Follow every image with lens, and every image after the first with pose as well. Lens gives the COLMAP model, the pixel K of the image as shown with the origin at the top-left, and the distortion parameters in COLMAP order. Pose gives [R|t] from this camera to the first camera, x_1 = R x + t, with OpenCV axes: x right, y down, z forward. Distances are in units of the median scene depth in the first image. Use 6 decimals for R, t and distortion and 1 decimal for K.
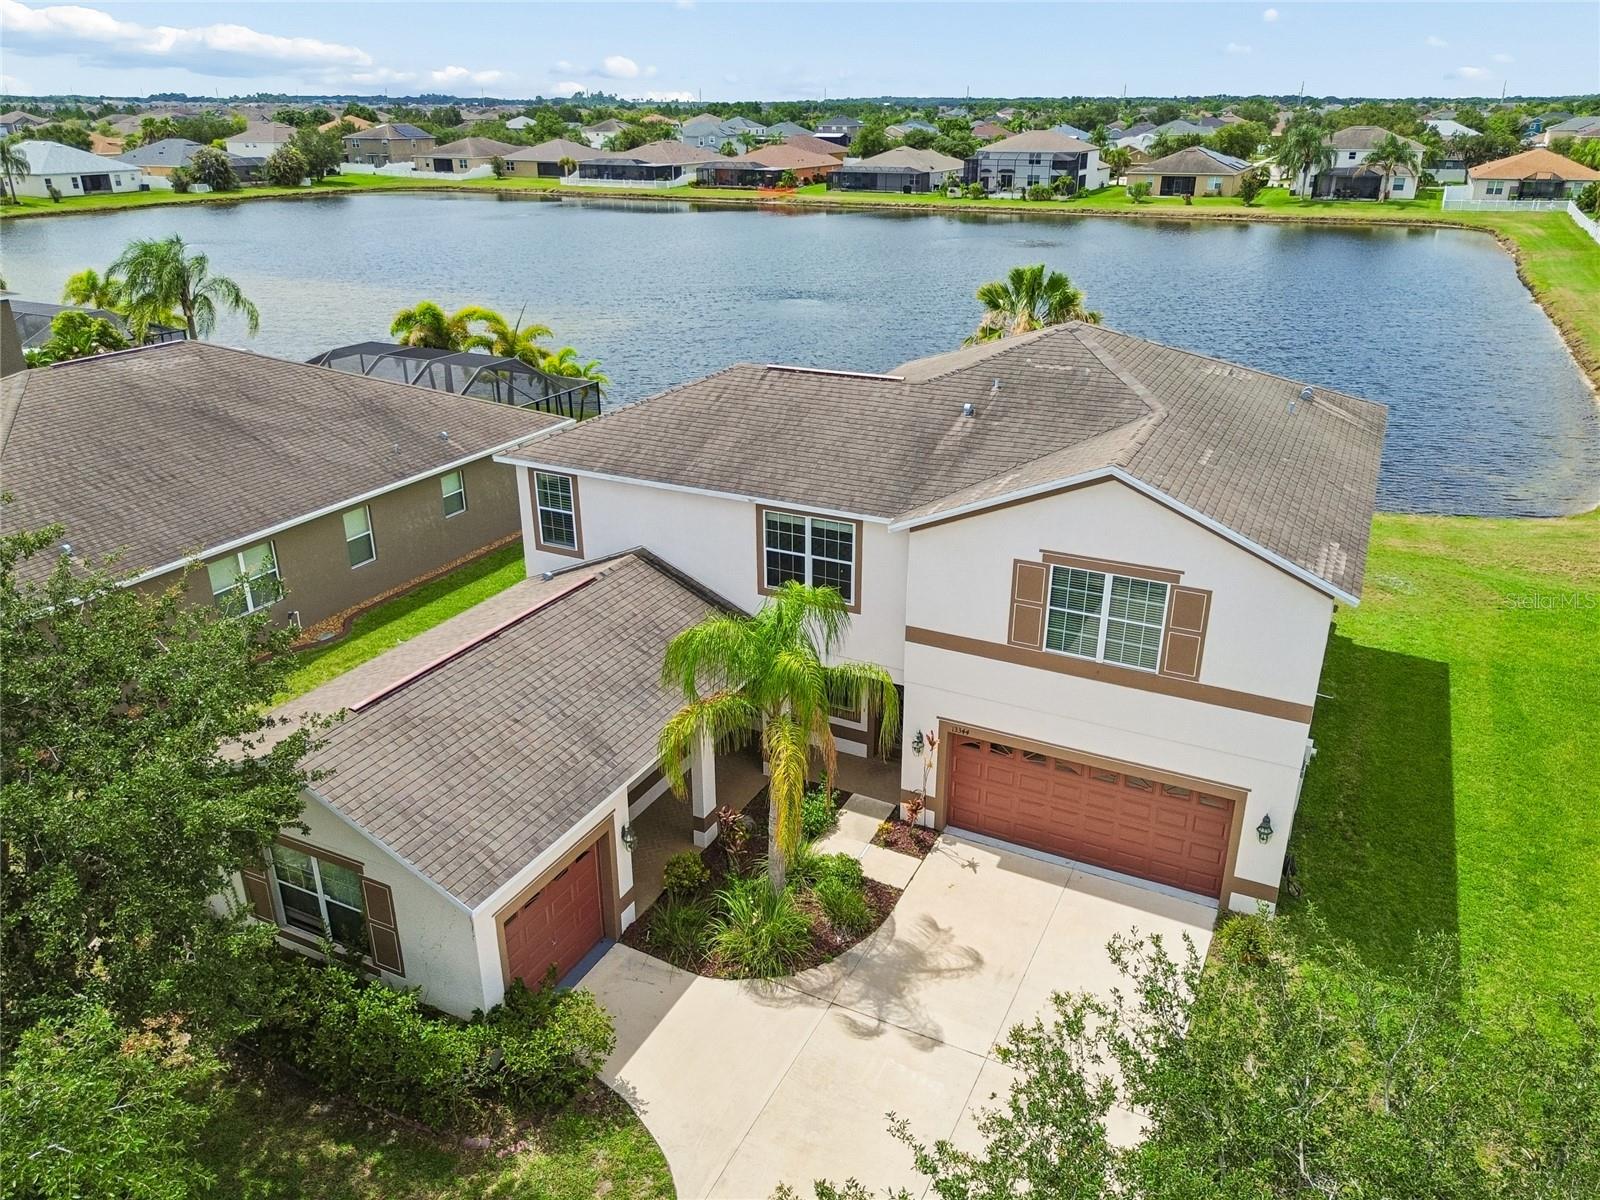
lens RADIAL K [[1148.1, 0, 806.6], [0, 1148.1, 600.2], [0, 0, 1]] dist [0.064257, -0.058656]
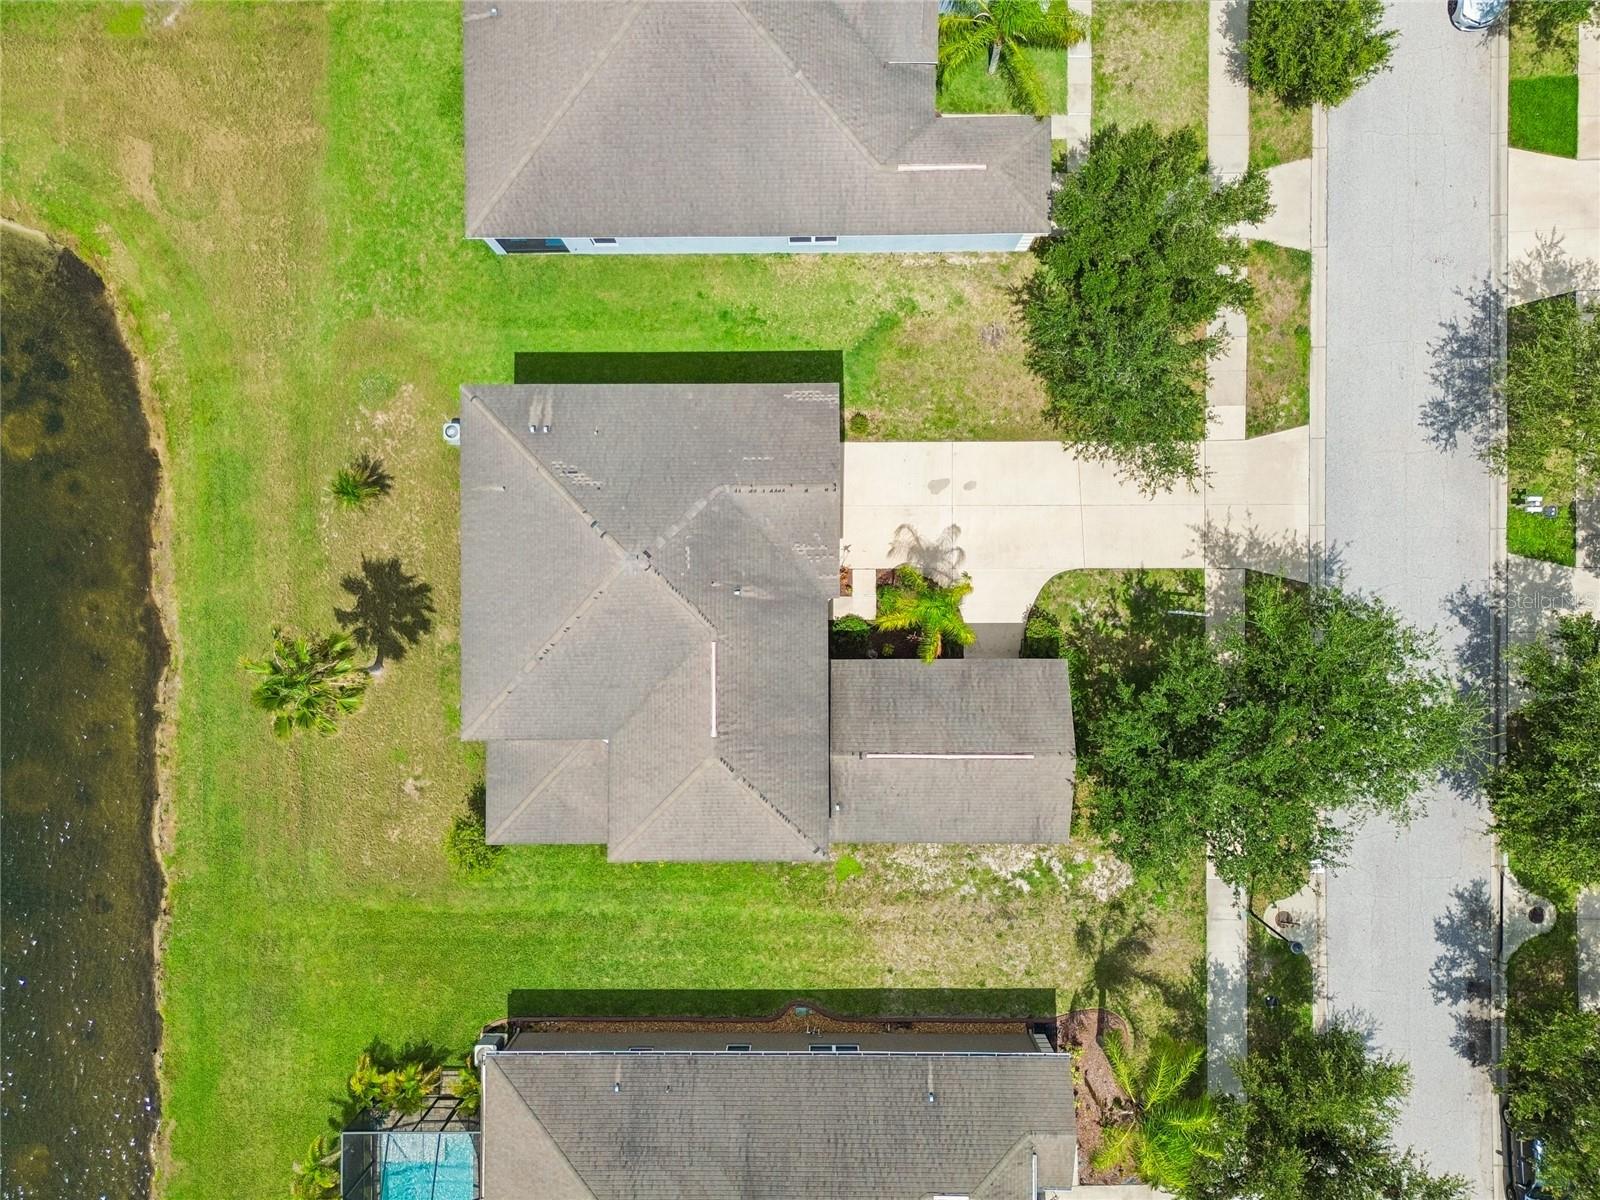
lens RADIAL K [[1148.1, 0, 806.6], [0, 1148.1, 600.2], [0, 0, 1]] dist [0.064257, -0.058656]
pose [[-0.436268, -0.899816, 0.001140, 0.084734], [0.363274, -0.174970, 0.915105, -1.819662], [-0.823227, 0.399645, 0.403213, 0.219329]]
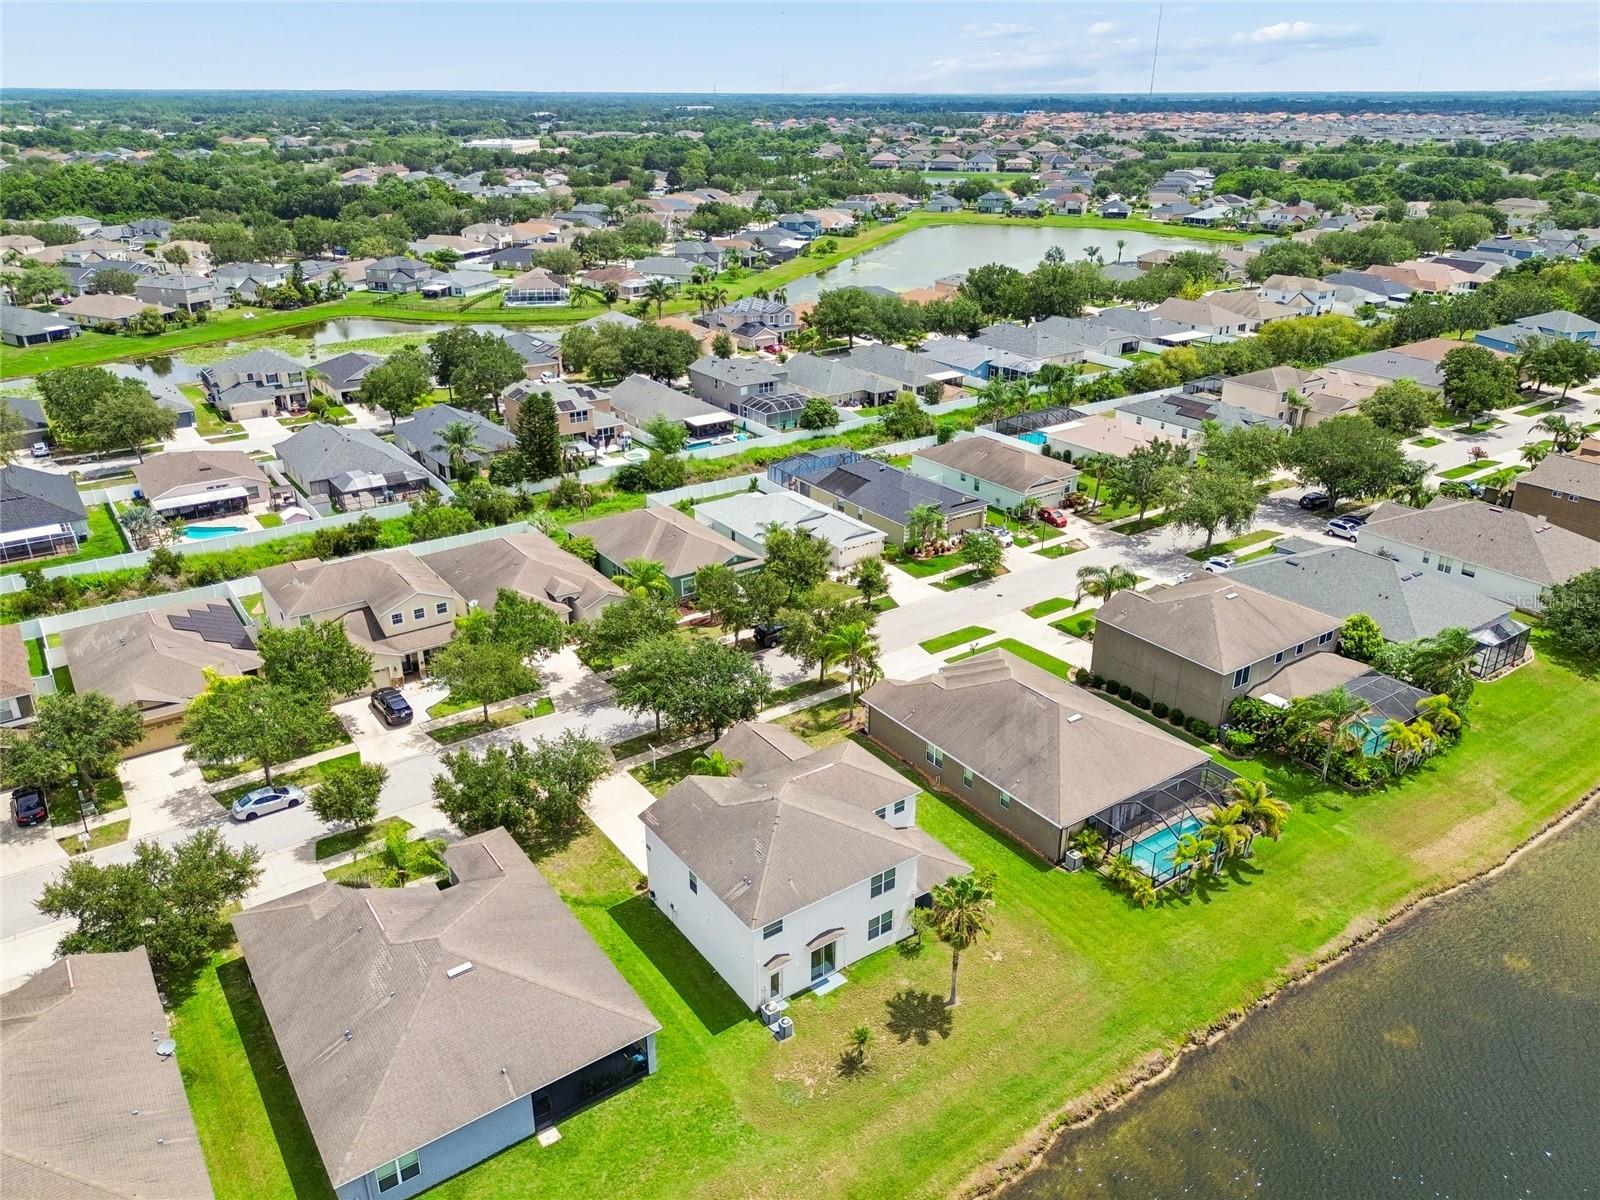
lens RADIAL K [[1148.1, 0, 806.6], [0, 1148.1, 600.2], [0, 0, 1]] dist [0.064257, -0.058656]
pose [[-0.482791, 0.355453, -0.800354, 2.666777], [-0.342942, 0.764192, 0.546262, -2.548057], [0.805794, 0.538205, -0.247045, 1.709538]]
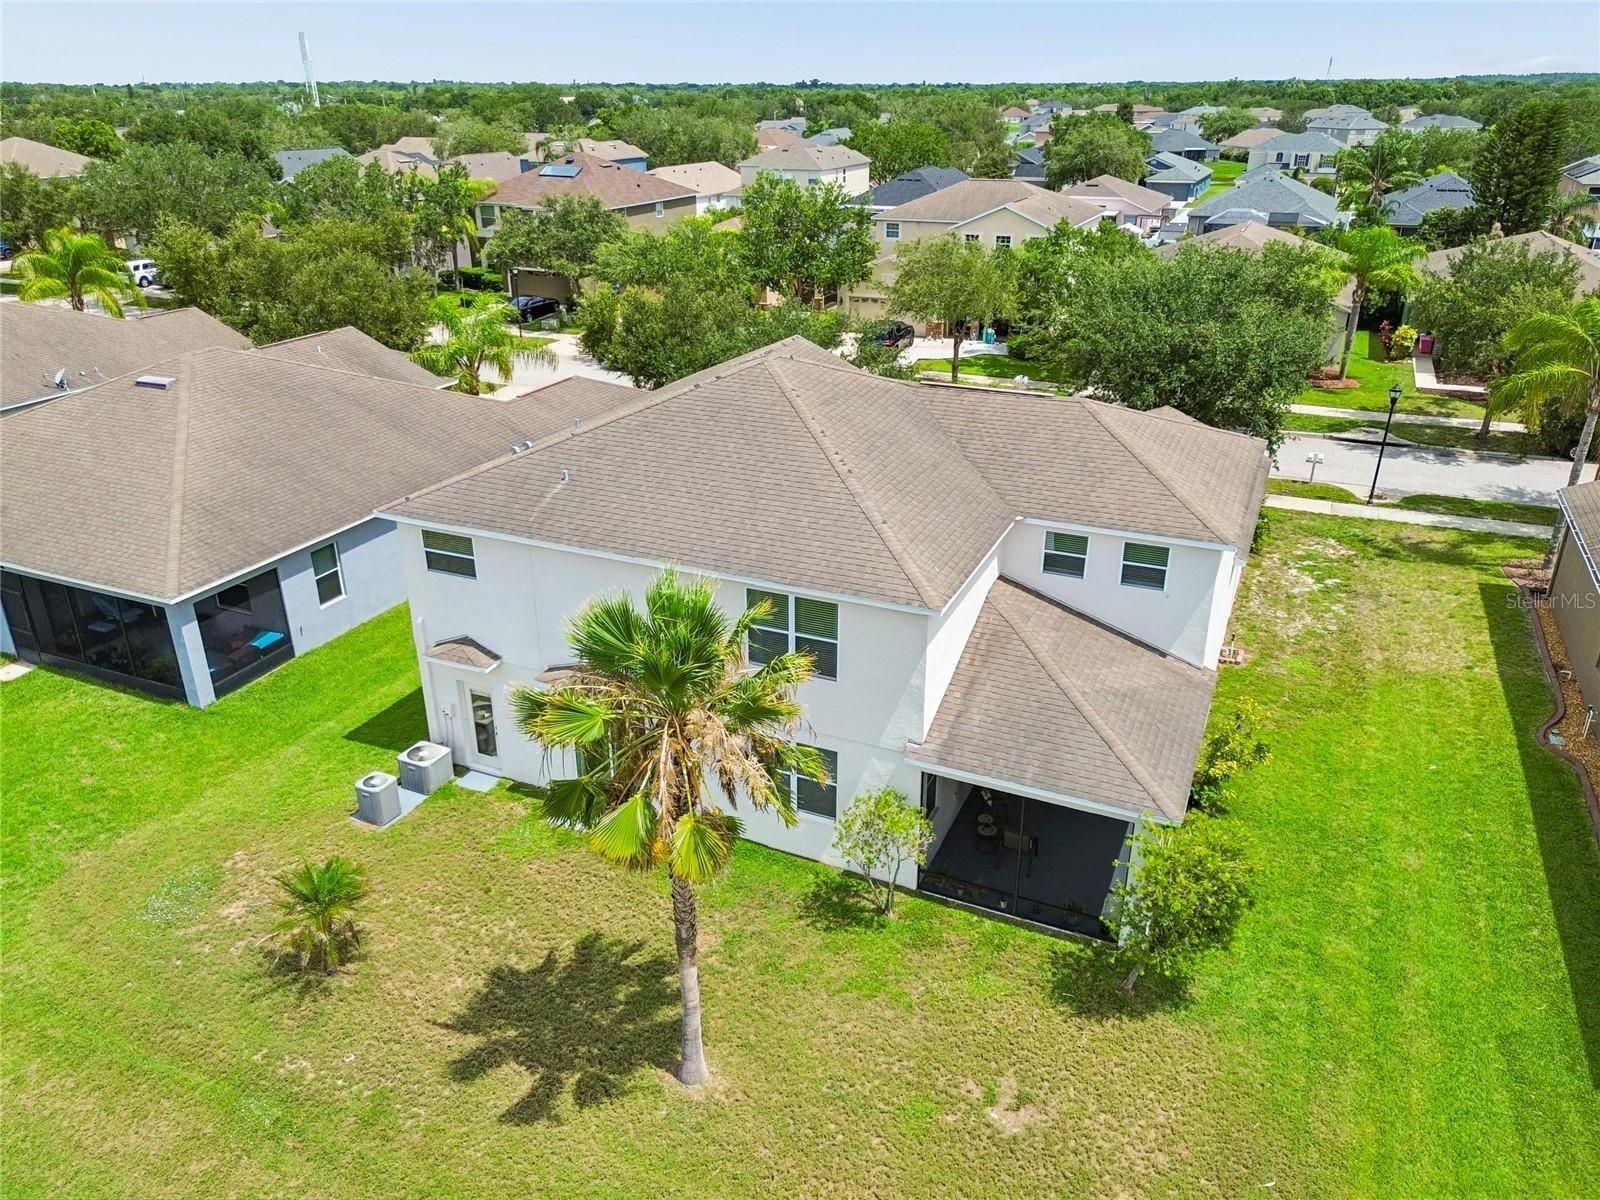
lens RADIAL K [[1148.1, 0, 806.6], [0, 1148.1, 600.2], [0, 0, 1]] dist [0.064257, -0.058656]
pose [[-0.999467, 0.015123, -0.028926, 0.260987], [-0.010719, 0.684982, 0.728481, -0.992954], [0.030831, 0.728403, -0.684455, 2.178330]]
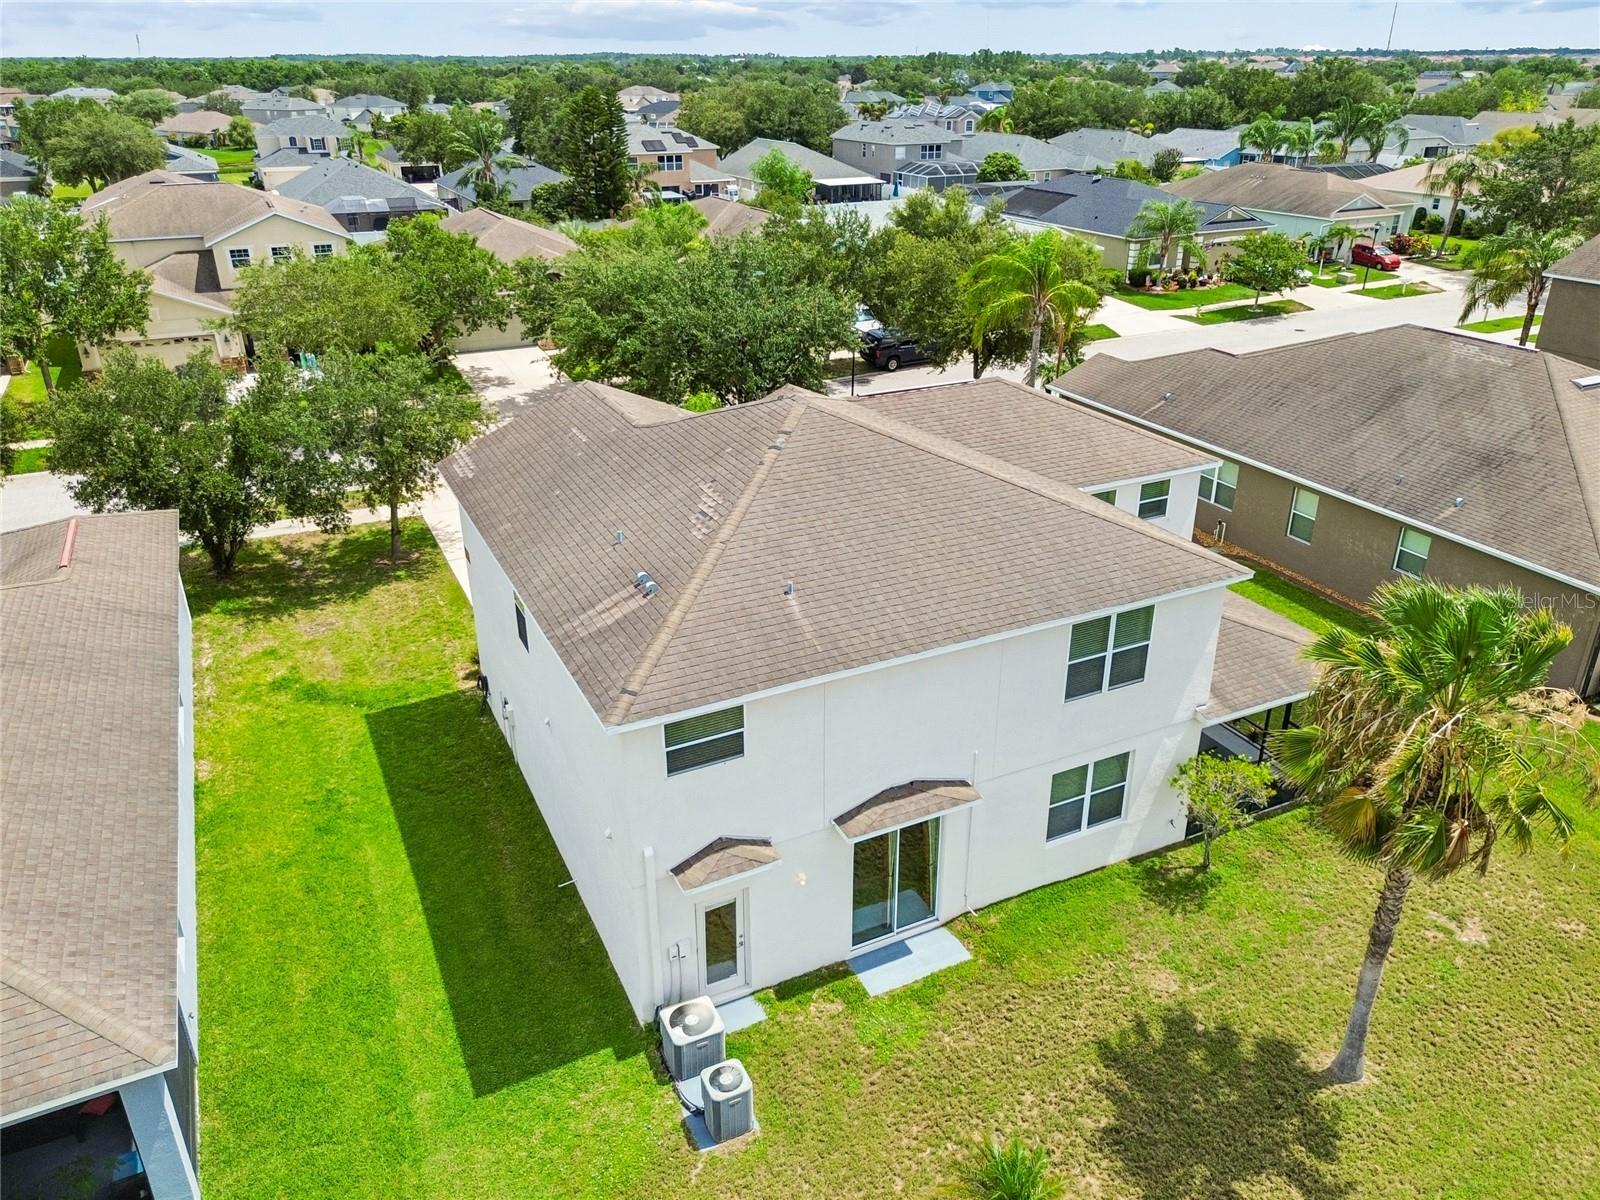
lens RADIAL K [[1137.8, 0, 808.3], [0, 1137.8, 593.3], [0, 0, 1]] dist [0.062311, -0.059952]
pose [[-0.615505, 0.333838, -0.713936, 1.088246], [-0.302449, 0.736450, 0.605116, -0.791261], [0.727790, 0.588382, -0.352320, 1.636870]]
